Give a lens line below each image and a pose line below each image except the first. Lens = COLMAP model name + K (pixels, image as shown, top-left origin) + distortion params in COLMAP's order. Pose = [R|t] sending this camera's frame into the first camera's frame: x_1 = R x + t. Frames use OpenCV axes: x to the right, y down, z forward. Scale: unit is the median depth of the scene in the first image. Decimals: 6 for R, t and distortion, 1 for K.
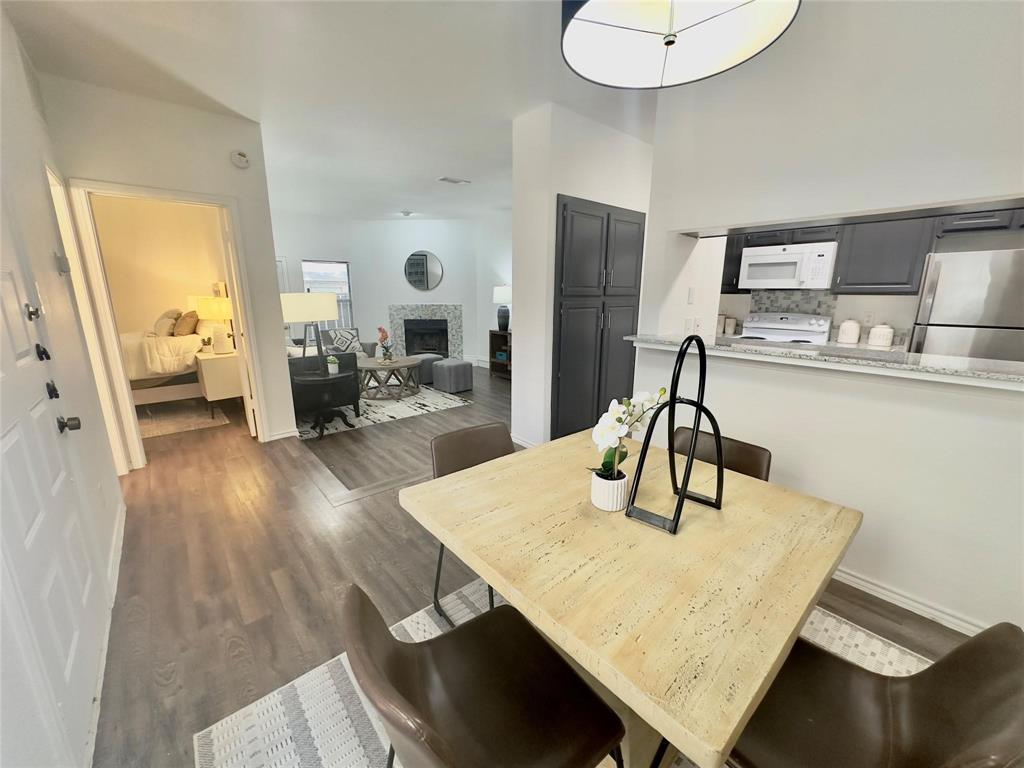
lens RADIAL K [[407.8, 0, 511.6], [0, 407.8, 383.2], [0, 0, 1]] dist [-0.004077, 0.000739]
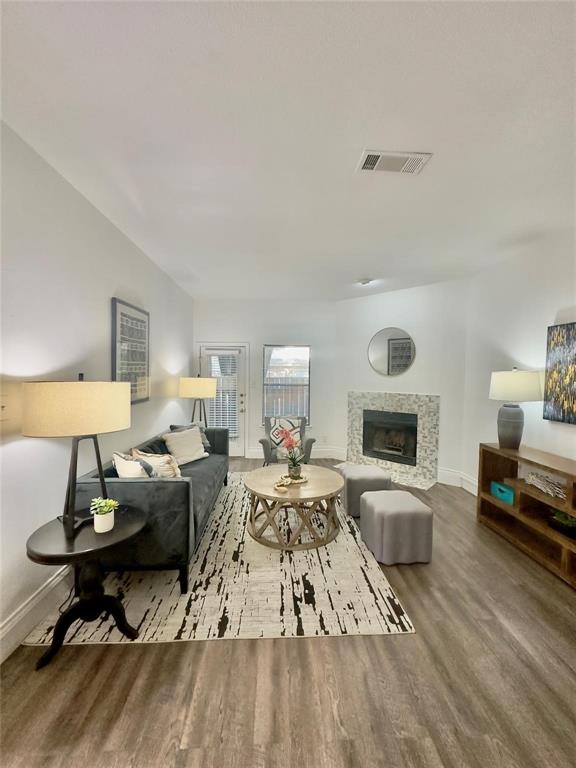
lens RADIAL K [[305.8, 0, 288.5], [0, 305.8, 384.9], [0, 0, 1]] dist [-0.004077, 0.000739]
pose [[0.790145, 0.029986, -0.612185, -0.005509], [-0.143365, 0.980137, -0.137032, -0.116950], [0.595916, 0.196041, 0.778750, 0.491542]]
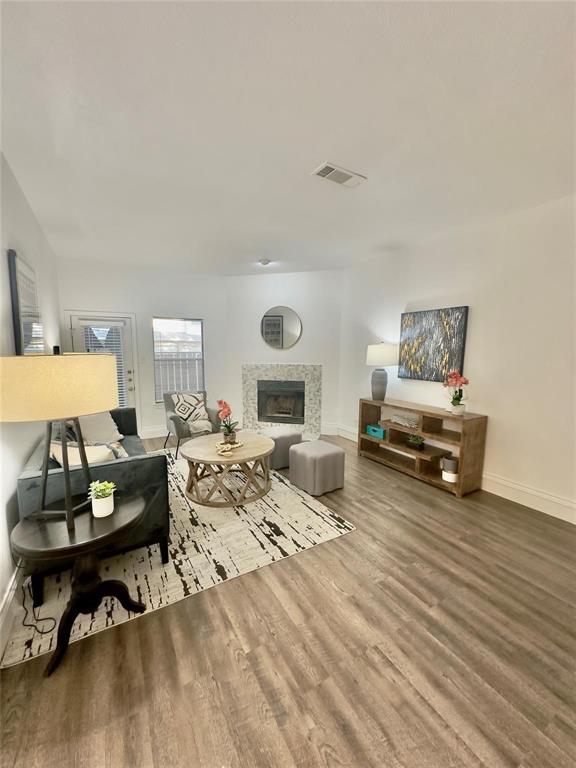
lens RADIAL K [[305.8, 0, 288.0], [0, 305.8, 384.4], [0, 0, 1]] dist [-0.004077, 0.000739]
pose [[0.985393, 0.021938, -0.168875, -0.095655], [-0.039831, 0.993852, -0.103306, -0.093872], [0.165571, 0.108524, 0.980209, 0.404054]]
